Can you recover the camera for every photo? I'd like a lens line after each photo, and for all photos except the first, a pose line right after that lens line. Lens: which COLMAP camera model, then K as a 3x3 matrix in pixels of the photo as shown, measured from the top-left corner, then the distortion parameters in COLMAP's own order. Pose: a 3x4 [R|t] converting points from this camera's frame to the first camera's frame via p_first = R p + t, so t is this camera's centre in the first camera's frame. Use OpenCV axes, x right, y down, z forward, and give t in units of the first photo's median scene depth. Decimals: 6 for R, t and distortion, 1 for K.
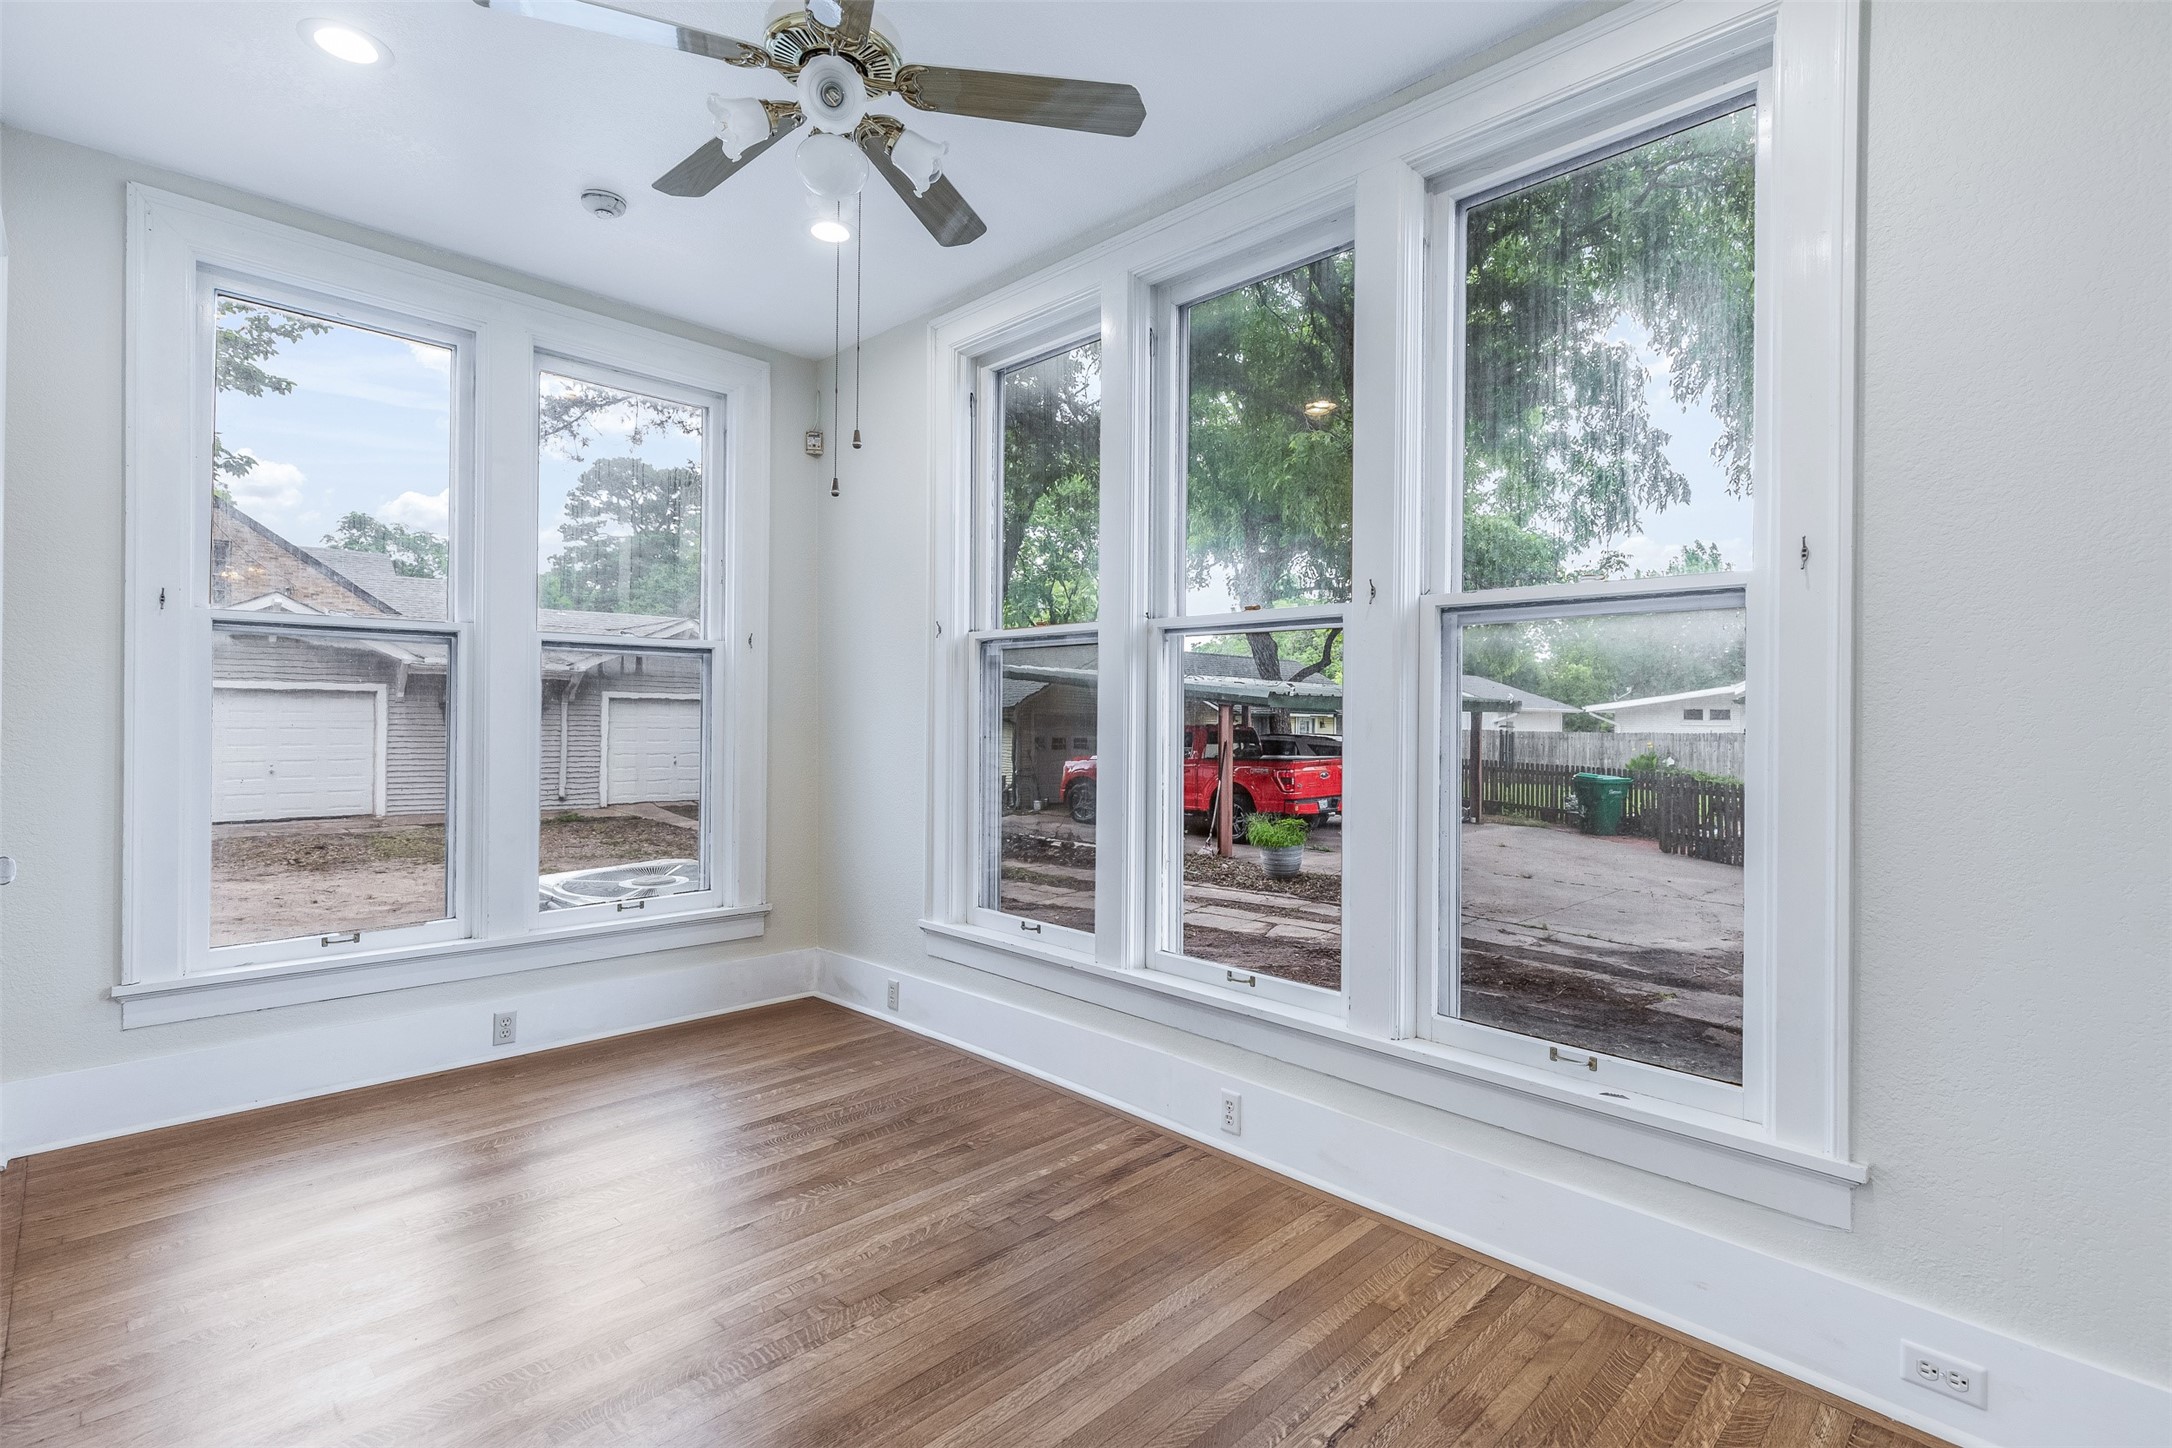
lens RADIAL K [[993.0, 0, 1086.4], [0, 993.0, 721.4], [0, 0, 1]] dist [0.010051, -0.000581]
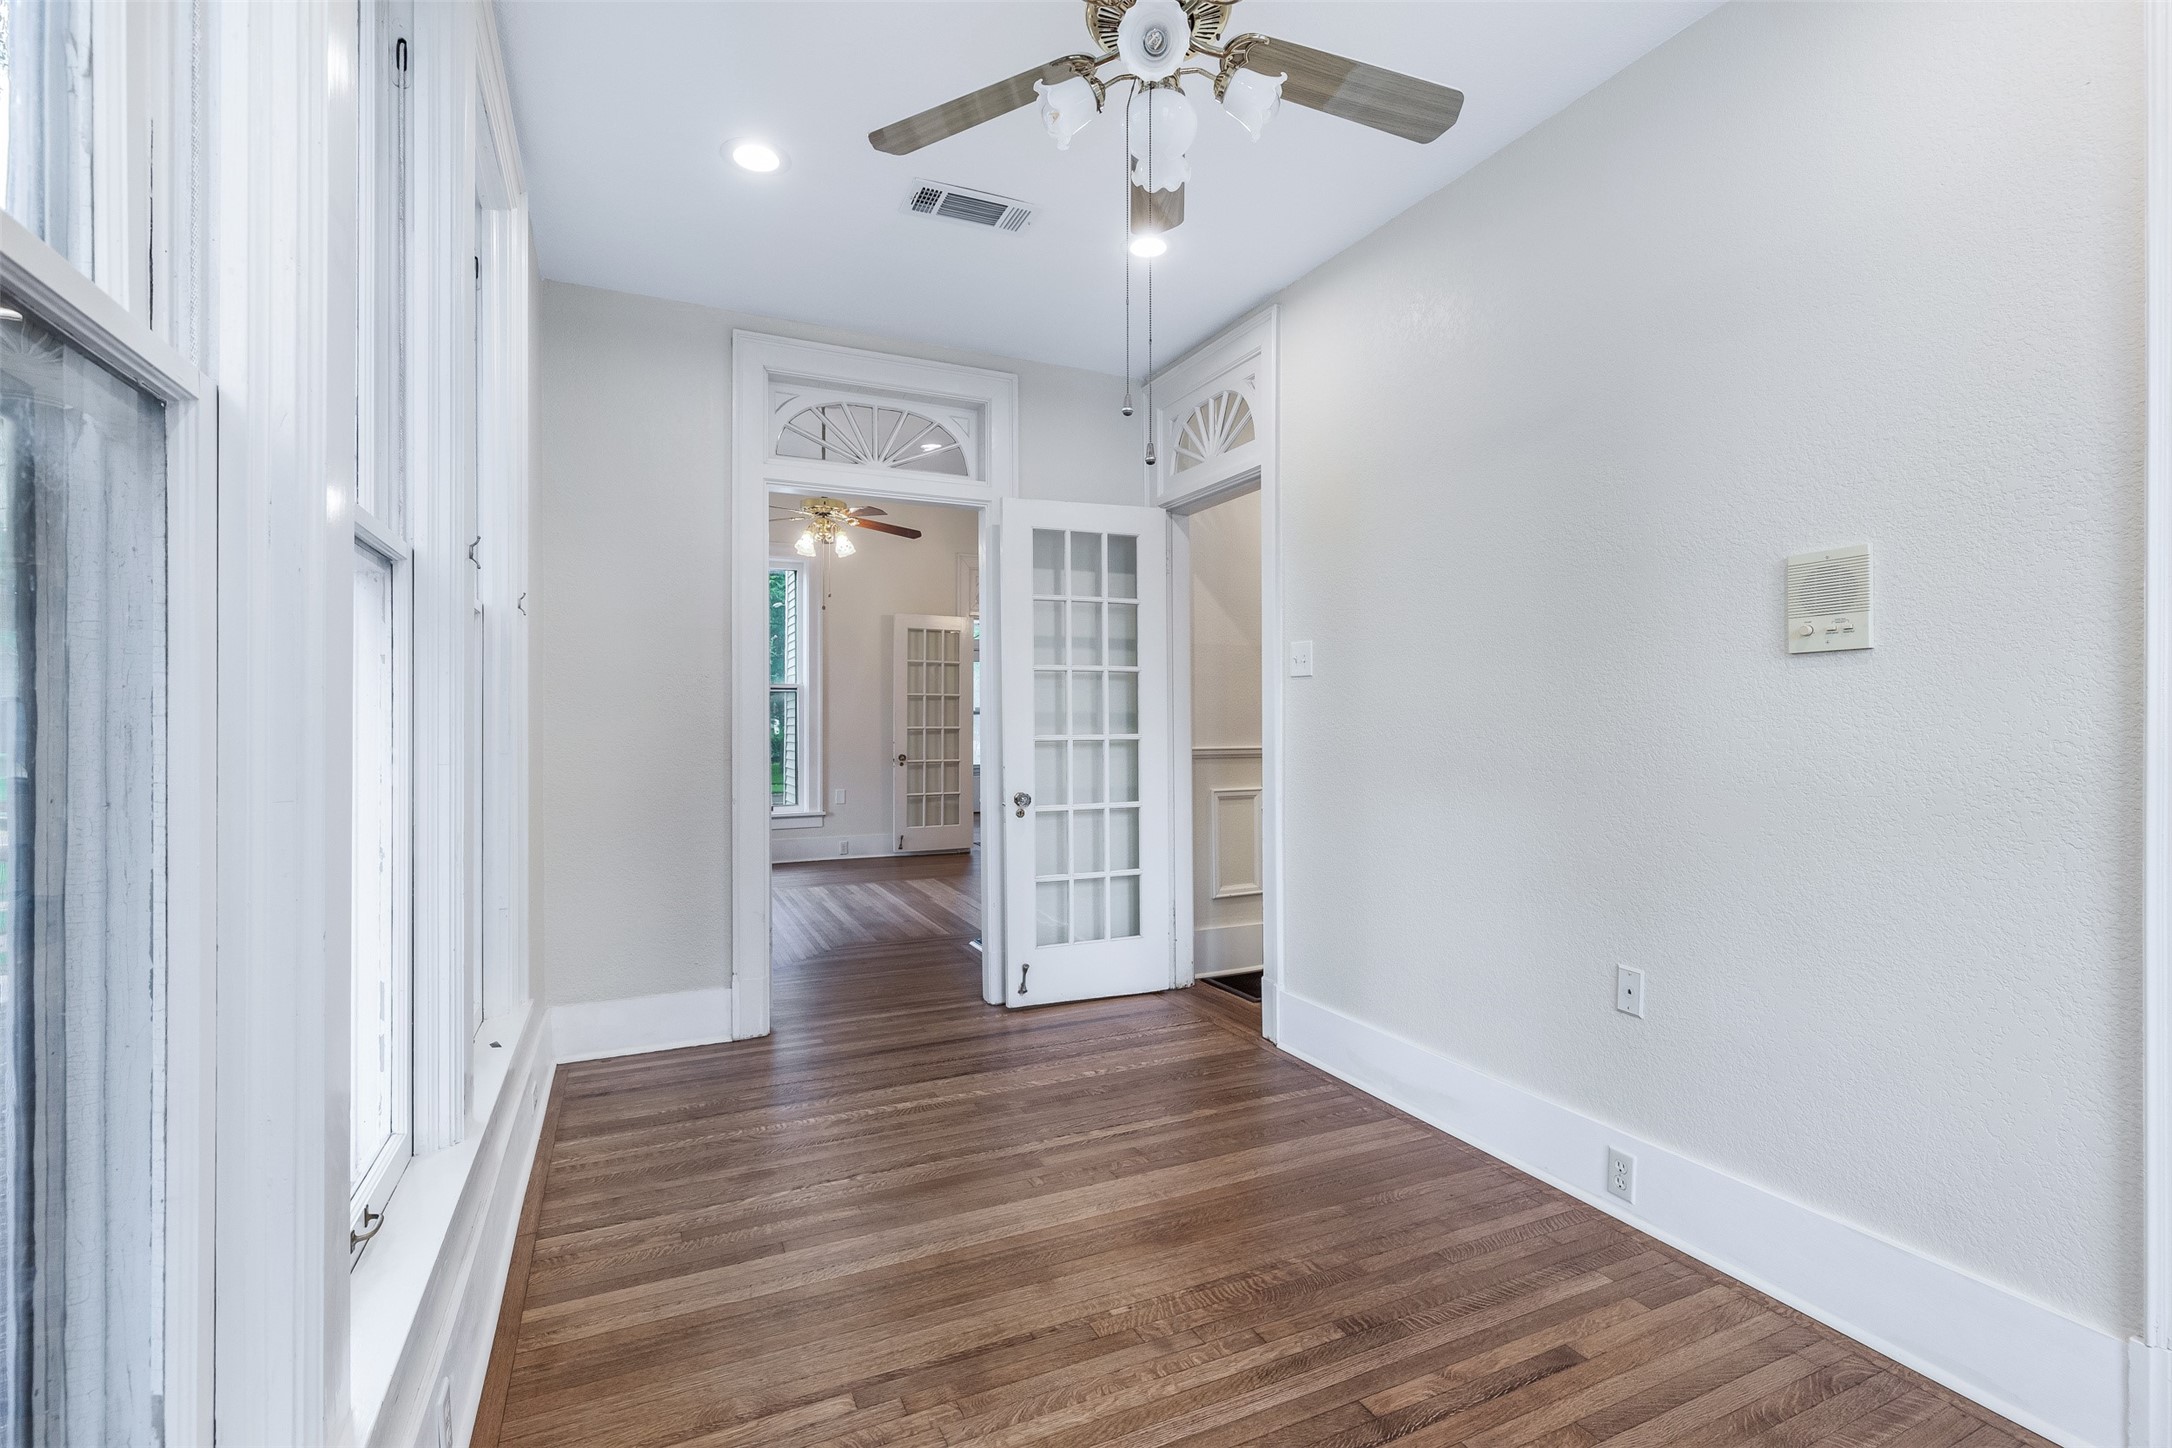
lens RADIAL K [[993.0, 0, 1087.1], [0, 993.0, 719.9], [0, 0, 1]] dist [0.010051, -0.000581]
pose [[-0.939978, -0.007633, 0.341150, -0.490352], [-0.008102, 0.999967, 0.000051, -0.005726], [-0.341139, -0.002716, -0.940009, 1.803087]]
